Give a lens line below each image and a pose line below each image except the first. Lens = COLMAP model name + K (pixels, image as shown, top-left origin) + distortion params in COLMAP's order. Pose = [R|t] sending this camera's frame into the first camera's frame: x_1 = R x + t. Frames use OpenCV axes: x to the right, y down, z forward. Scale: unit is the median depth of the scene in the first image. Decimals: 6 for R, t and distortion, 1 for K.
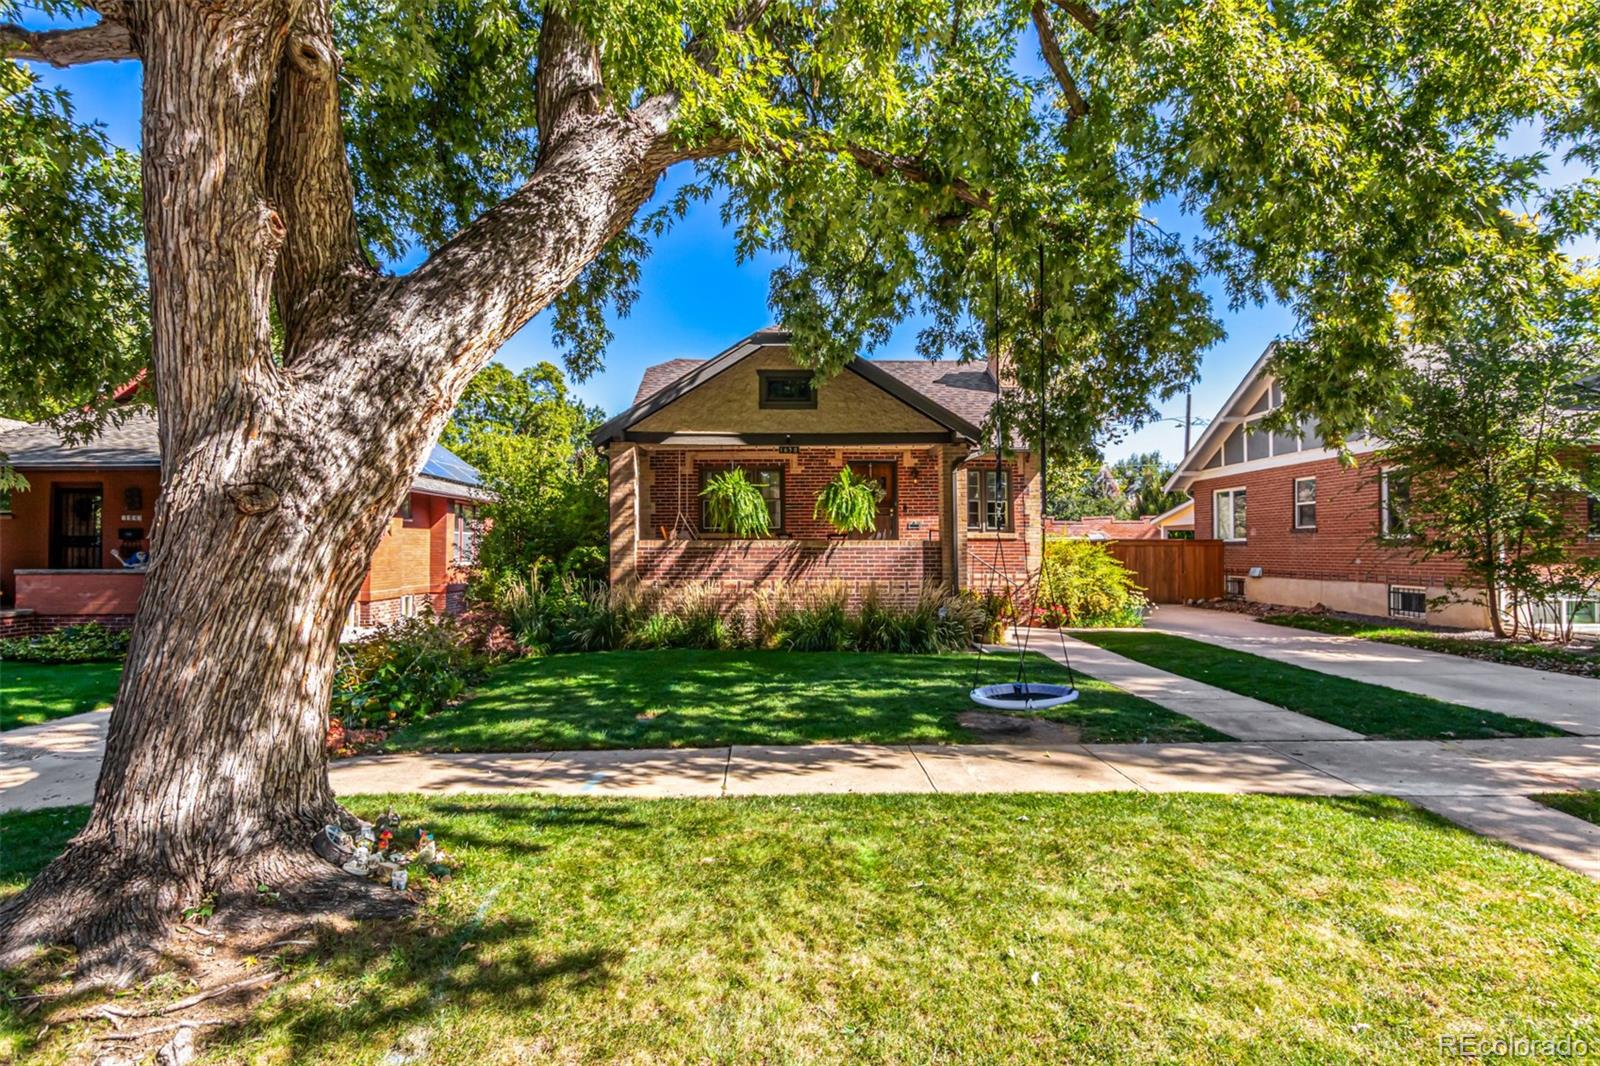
lens RADIAL K [[820.1, 0, 797.9], [0, 820.1, 539.5], [0, 0, 1]] dist [-0.018454, 0.001025]
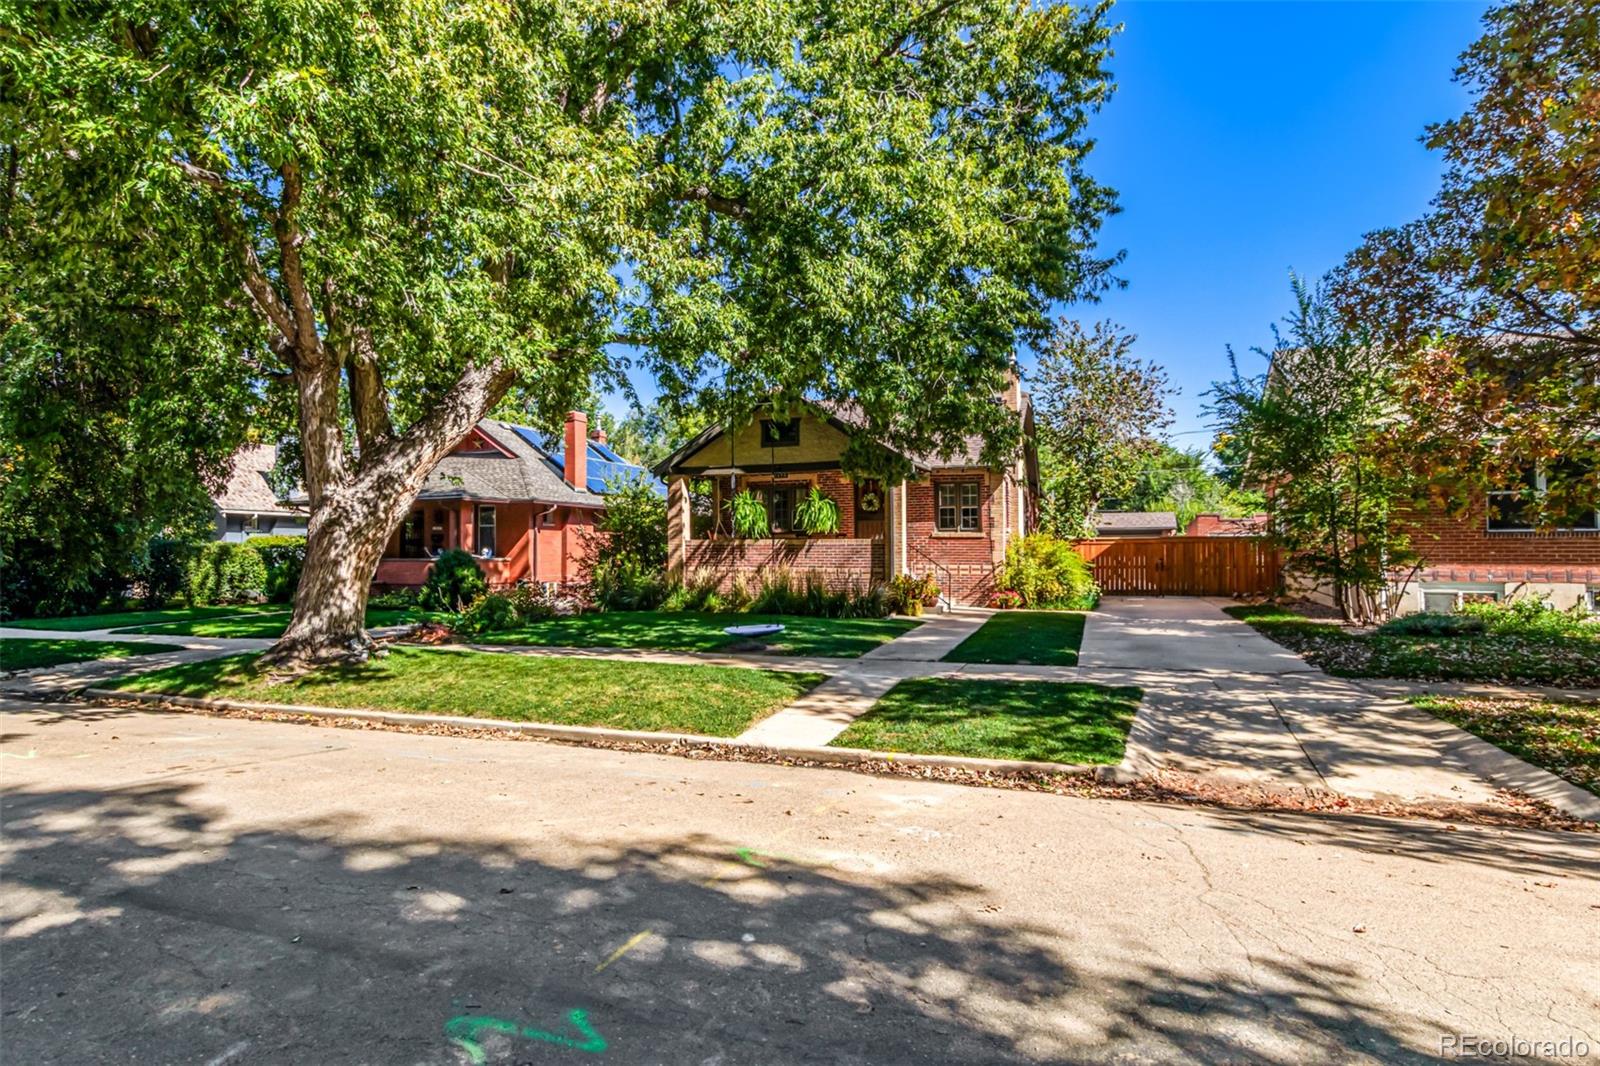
lens RADIAL K [[820.1, 0, 801.2], [0, 820.1, 532.2], [0, 0, 1]] dist [-0.018454, 0.001025]
pose [[0.931678, -0.008793, -0.363179, 1.486555], [0.007002, 0.999956, -0.006247, -0.008117], [0.363218, 0.003277, 0.931699, -0.839545]]
